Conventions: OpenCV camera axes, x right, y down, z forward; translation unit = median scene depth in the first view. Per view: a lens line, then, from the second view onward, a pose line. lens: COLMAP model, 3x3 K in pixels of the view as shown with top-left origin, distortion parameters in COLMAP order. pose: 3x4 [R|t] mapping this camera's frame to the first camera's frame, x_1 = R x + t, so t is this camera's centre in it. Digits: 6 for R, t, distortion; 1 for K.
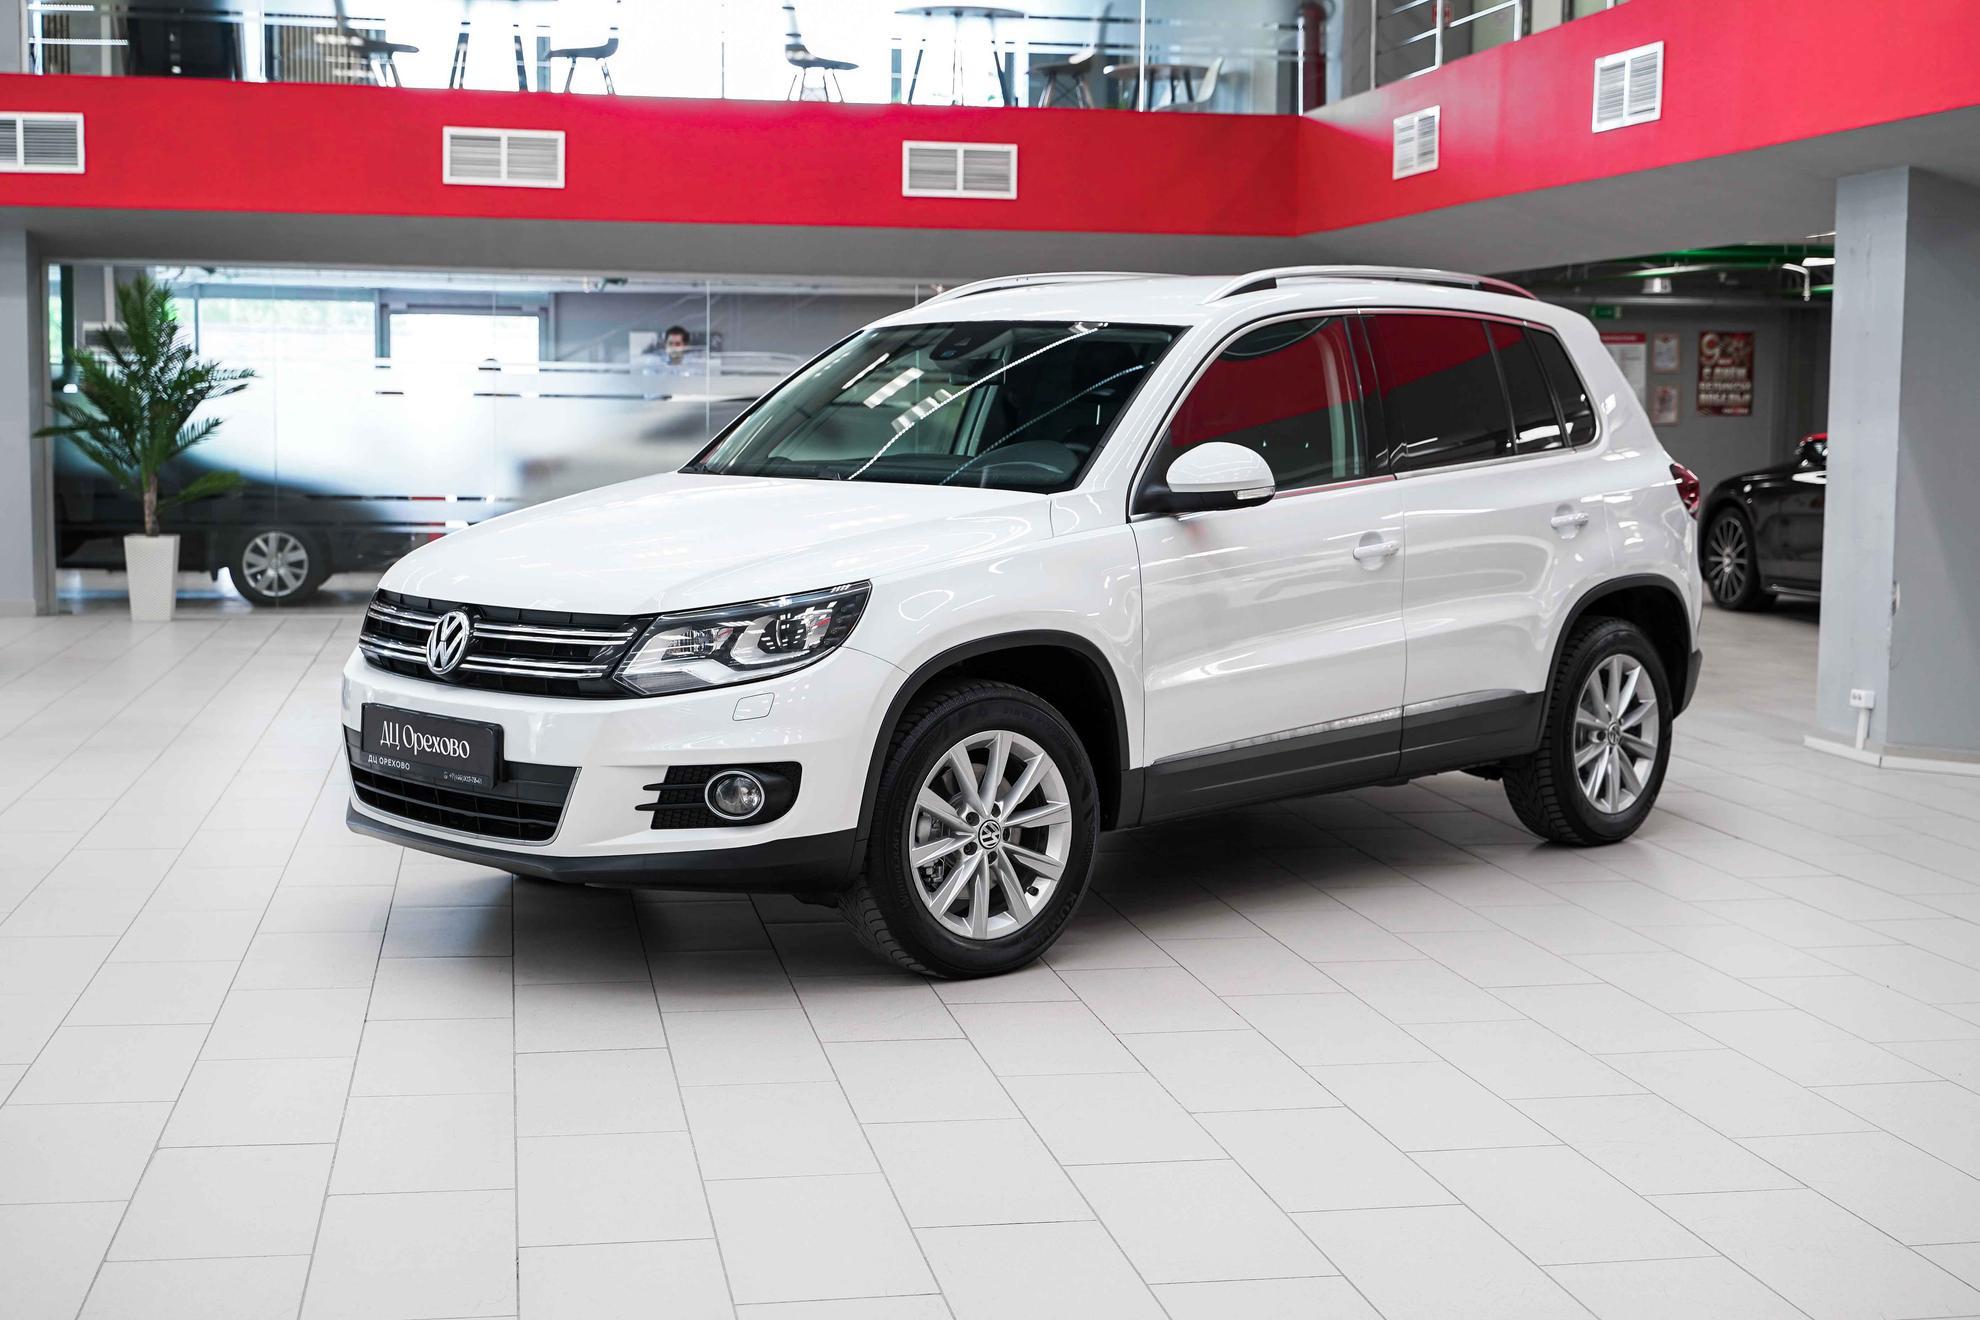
lens RADIAL K [[2439.5, 0, 989.1], [0, 2439.5, 627.3], [0, 0, 1]] dist [0.007777, -0.038245]
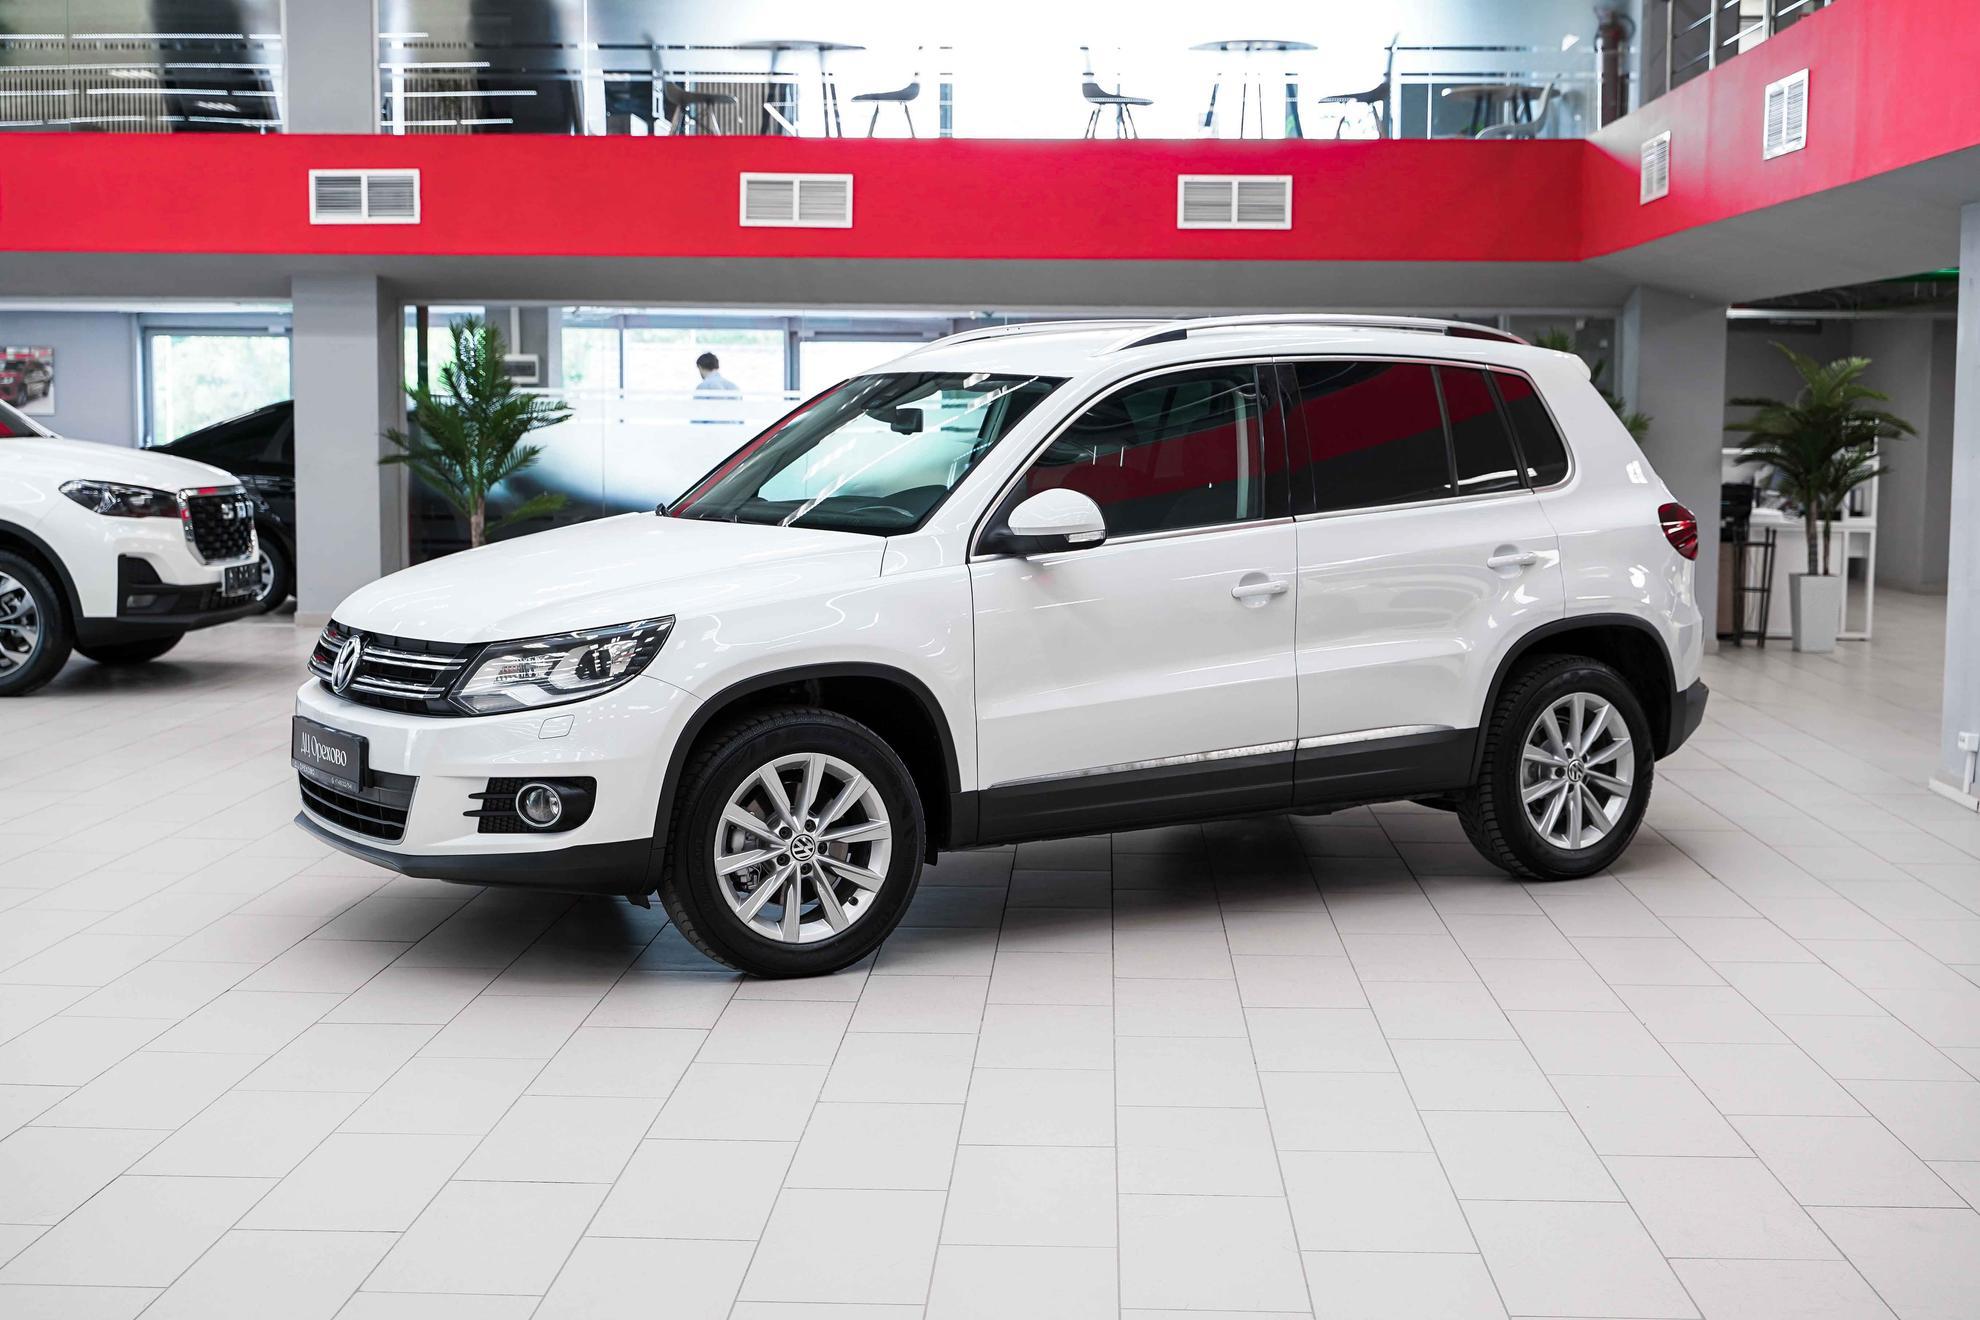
lens RADIAL K [[2439.5, 0, 989.1], [0, 2439.5, 627.3], [0, 0, 1]] dist [0.007777, -0.038245]
pose [[0.979221, 0.013674, -0.202334, 0.219581], [-0.014962, 0.999876, -0.004836, -0.007308], [0.202242, 0.007763, 0.979305, -0.041343]]
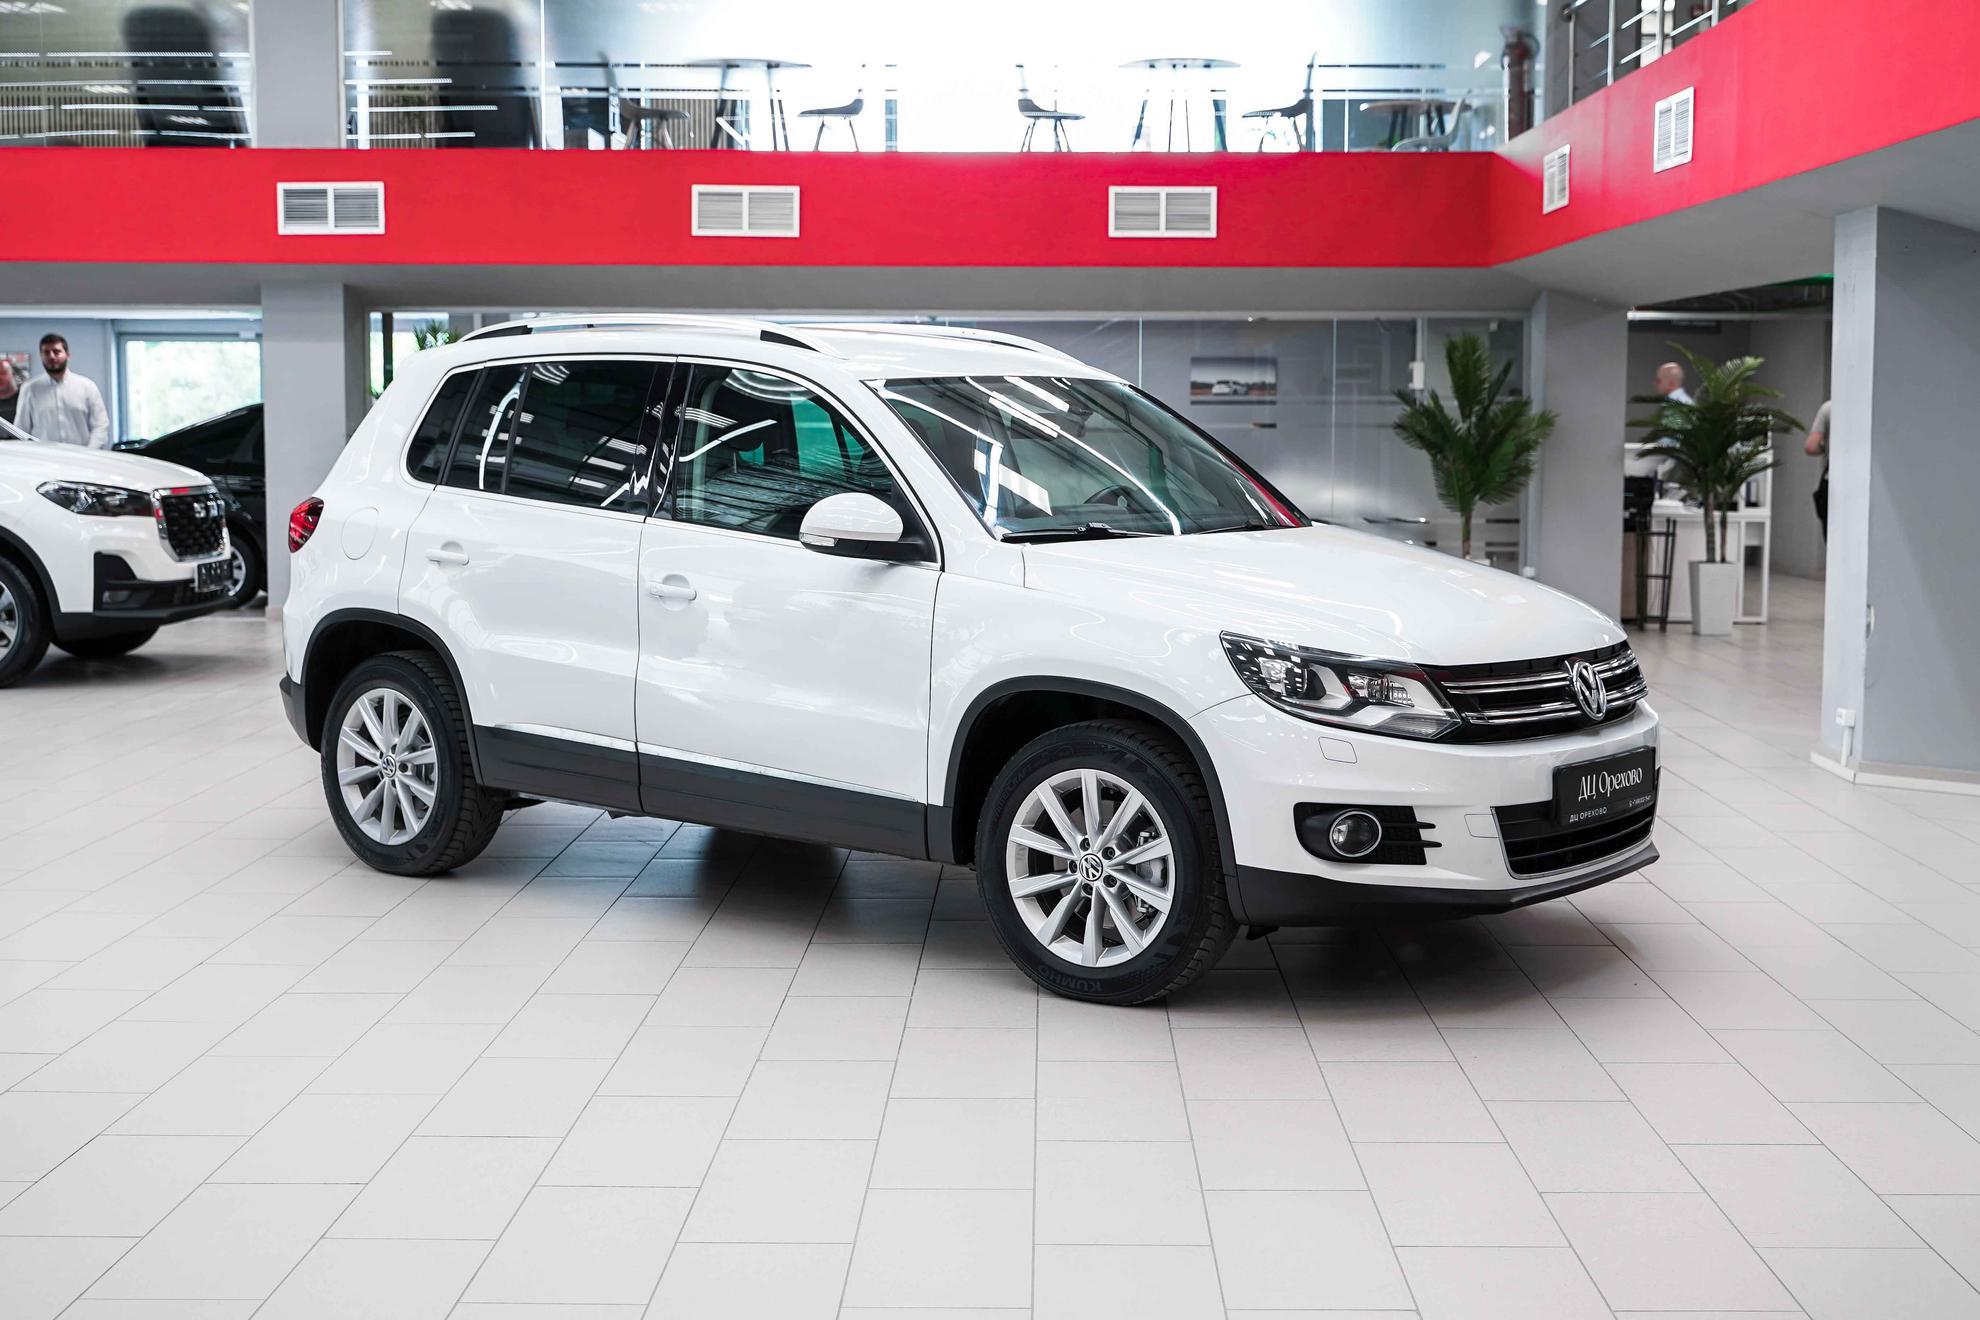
lens RADIAL K [[2340.6, 0, 998.6], [0, 2340.6, 602.2], [0, 0, 1]] dist [0.004155, -0.002964]
pose [[0.984153, 0.006155, -0.177212, 0.229600], [-0.008359, 0.999897, -0.011690, -0.006357], [0.177122, 0.012986, 0.984103, -0.057476]]
